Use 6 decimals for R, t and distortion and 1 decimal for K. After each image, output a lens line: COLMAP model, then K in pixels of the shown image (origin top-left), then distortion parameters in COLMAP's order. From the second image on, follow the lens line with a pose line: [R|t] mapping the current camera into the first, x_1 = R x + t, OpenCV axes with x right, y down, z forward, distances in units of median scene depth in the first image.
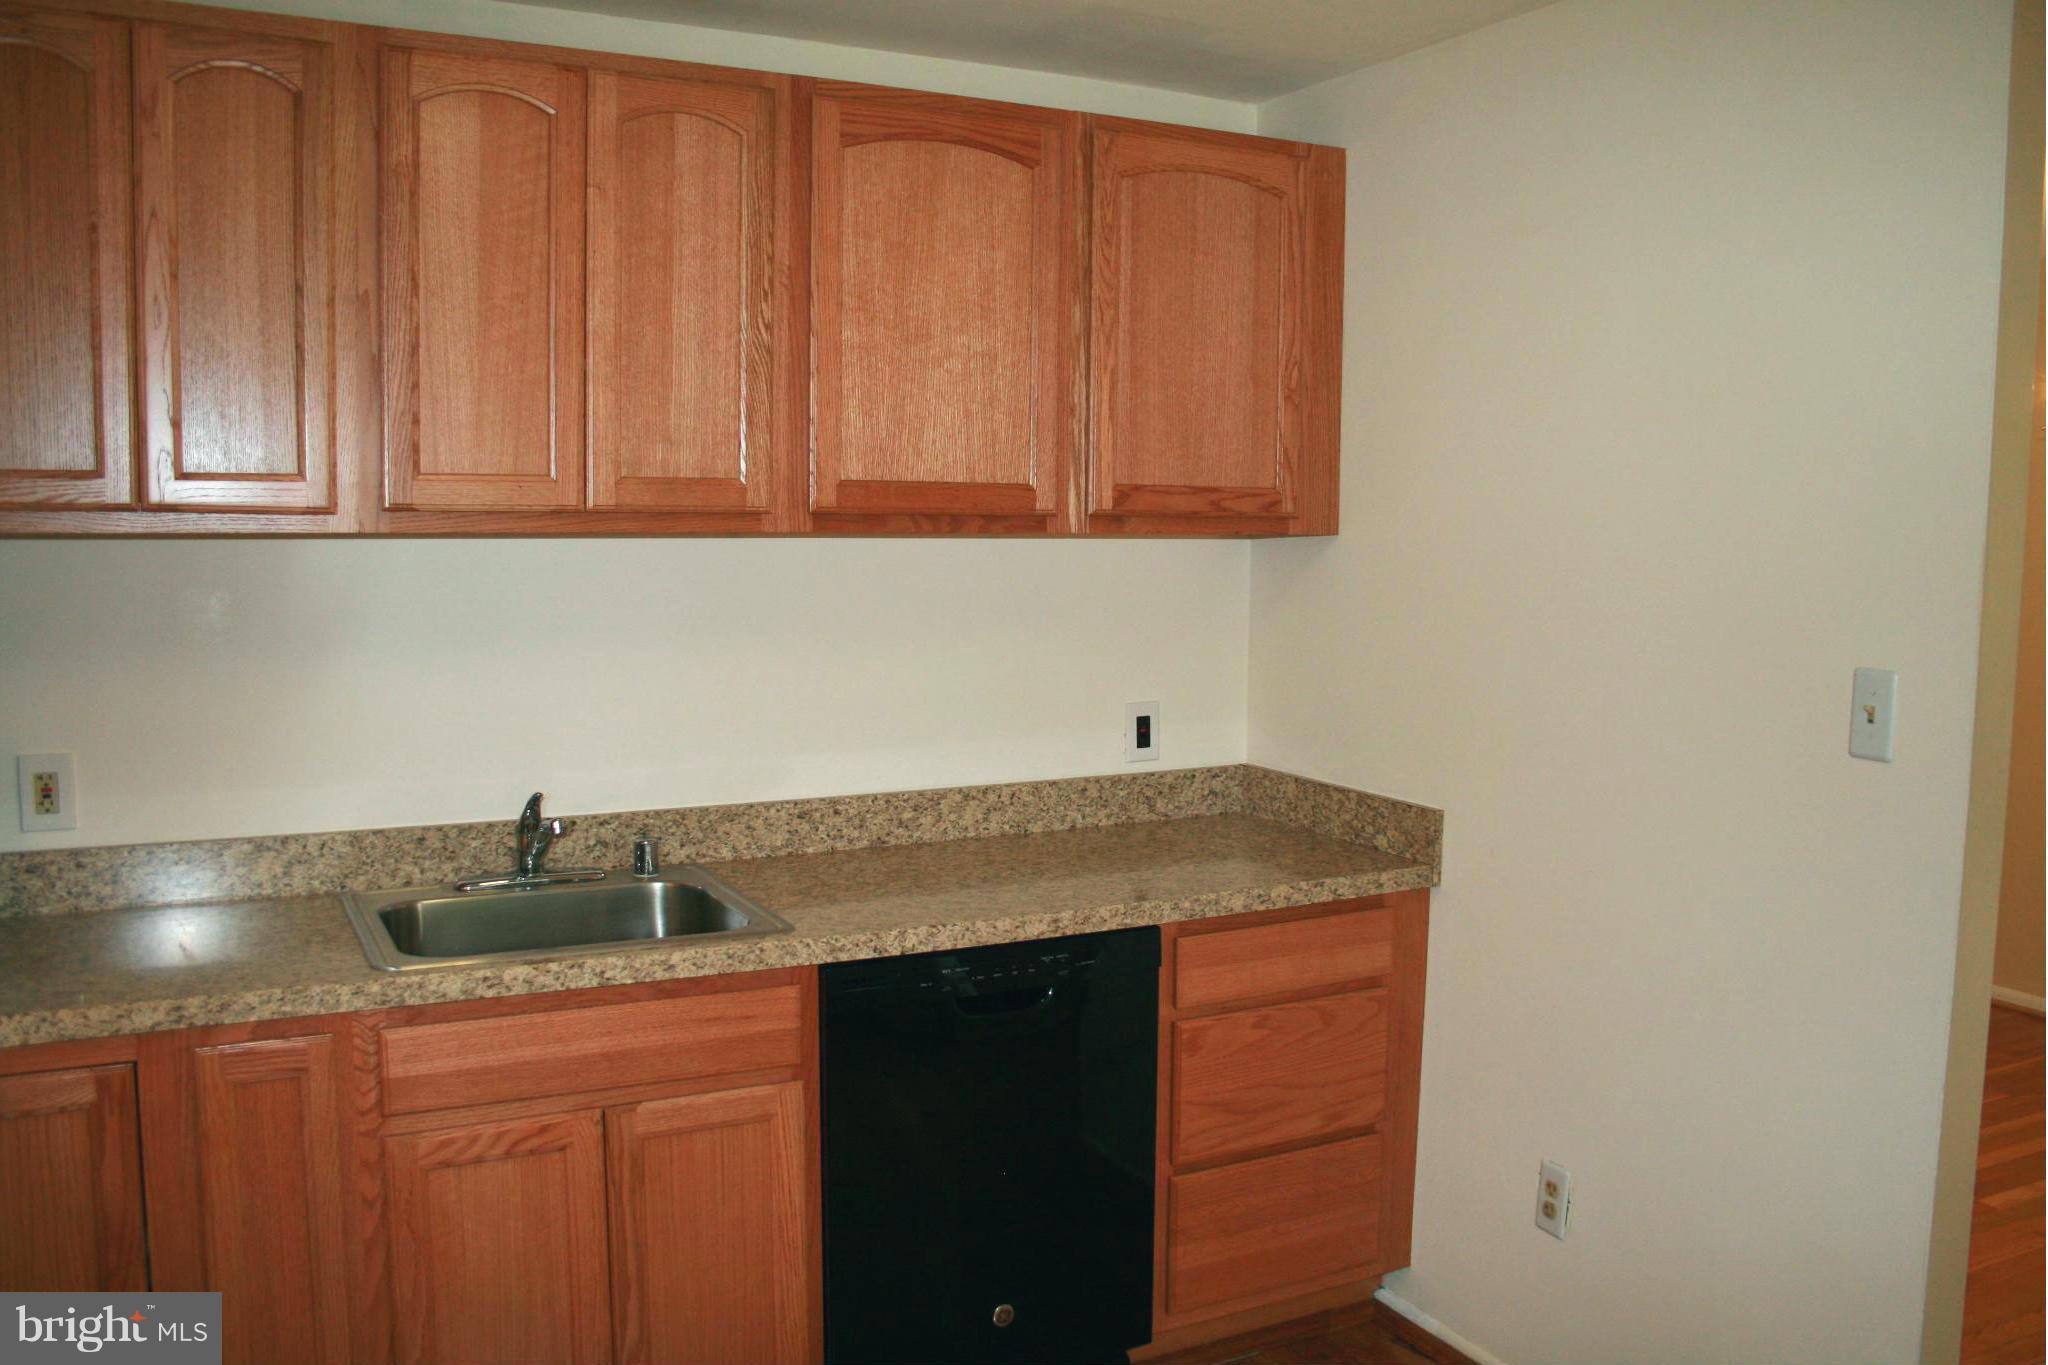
lens RADIAL K [[1592.4, 0, 964.1], [0, 1592.4, 688.2], [0, 0, 1]] dist [-0.143149, 0.109343]
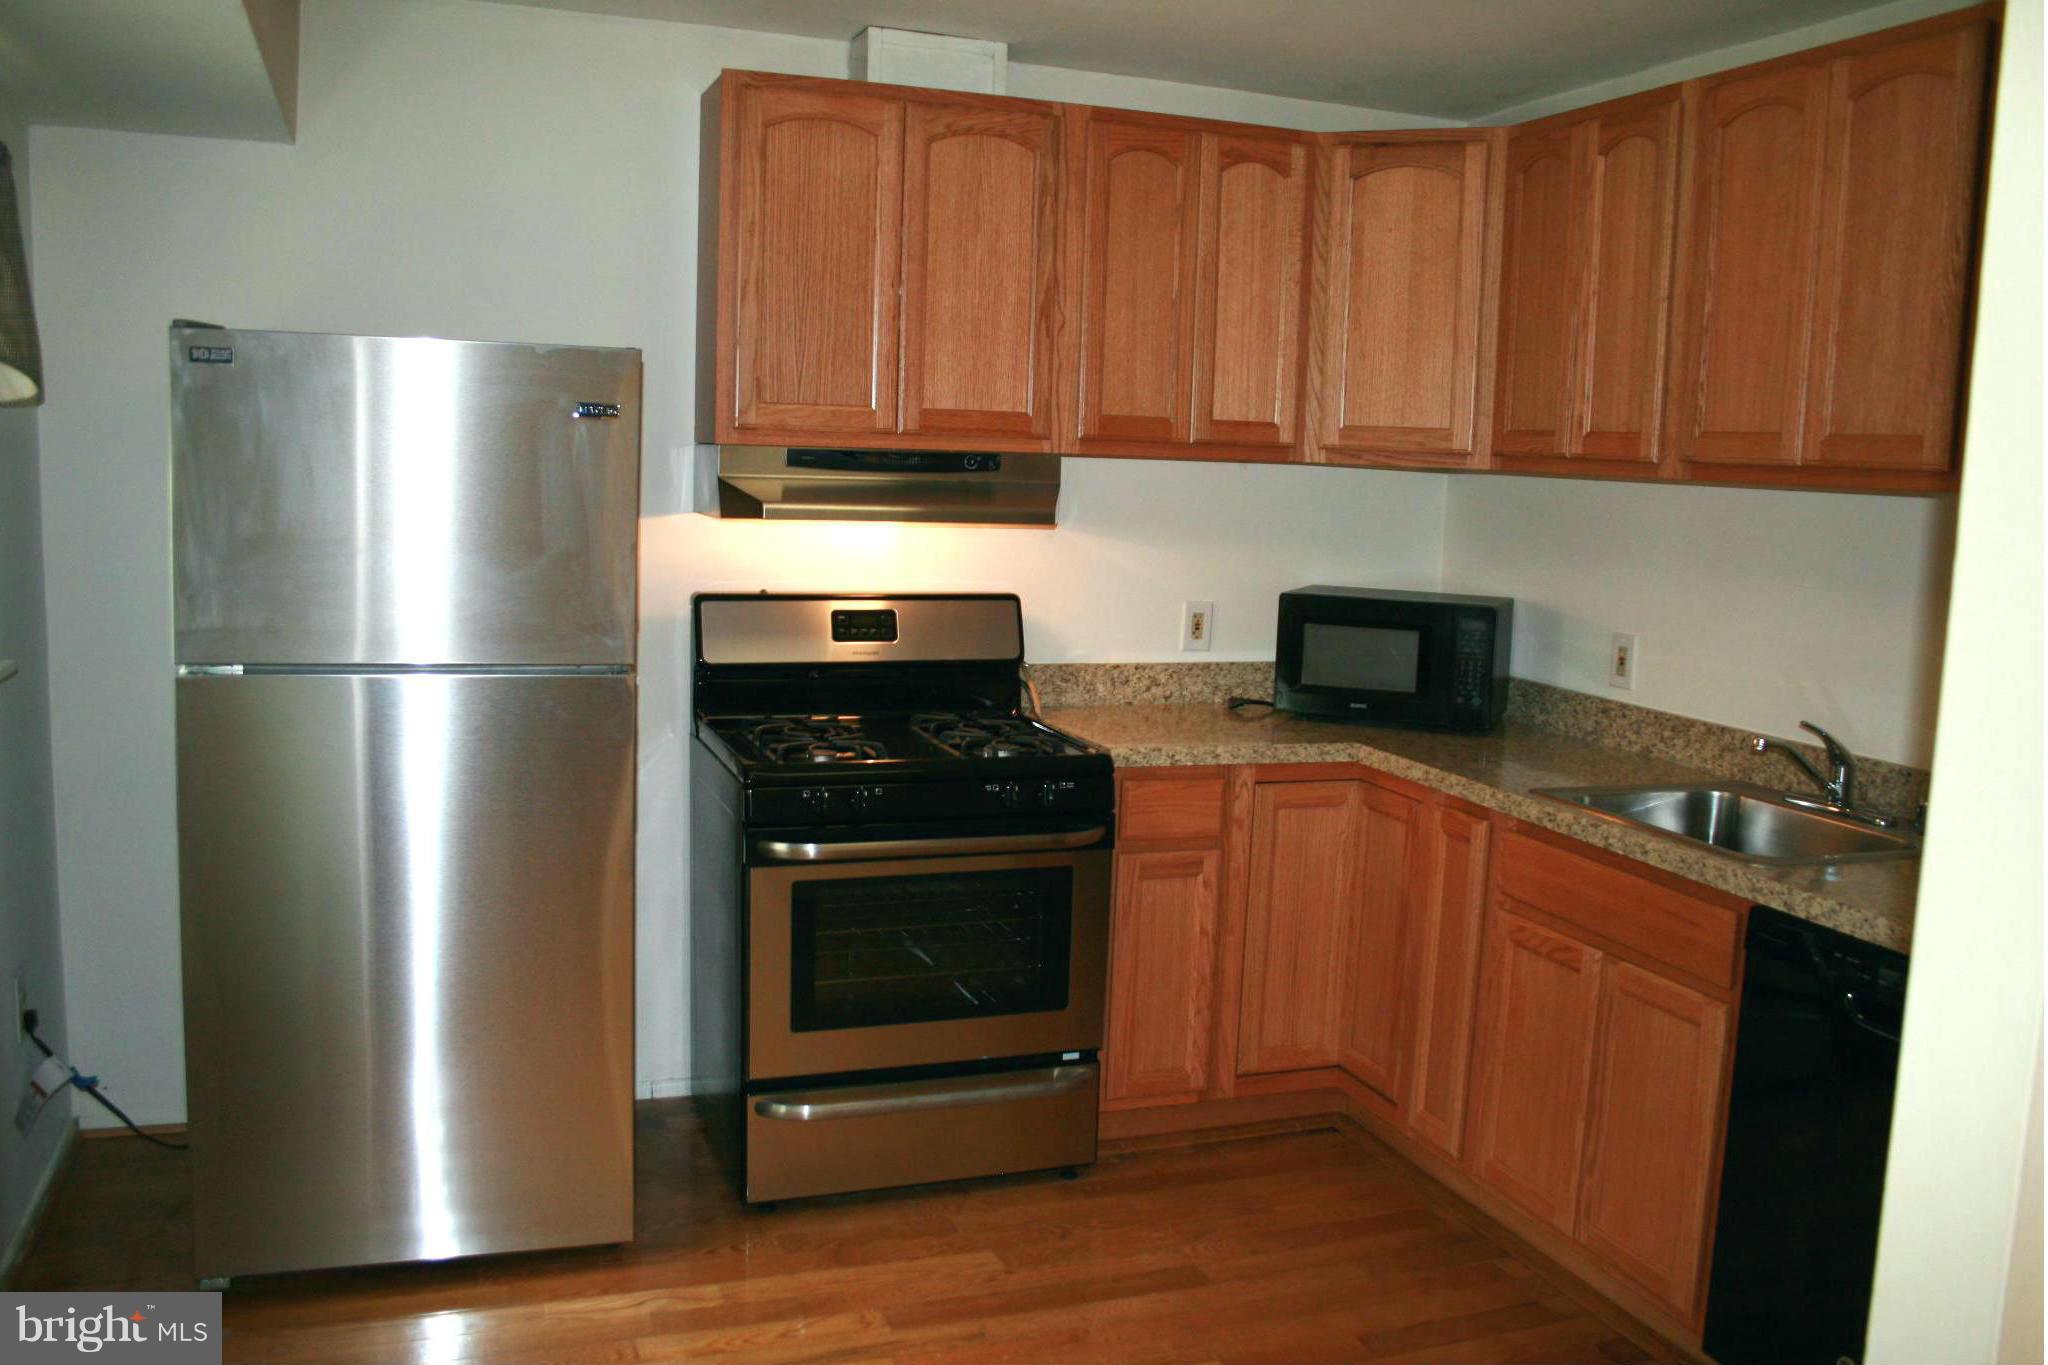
lens RADIAL K [[1712.3, 0, 1047.6], [0, 1712.3, 682.4], [0, 0, 1]] dist [-0.158160, 0.143615]
pose [[-0.075357, 0.125245, -0.989260, 0.933260], [-0.131532, 0.982164, 0.134366, -0.048367], [0.988444, 0.140244, -0.057539, 0.544630]]
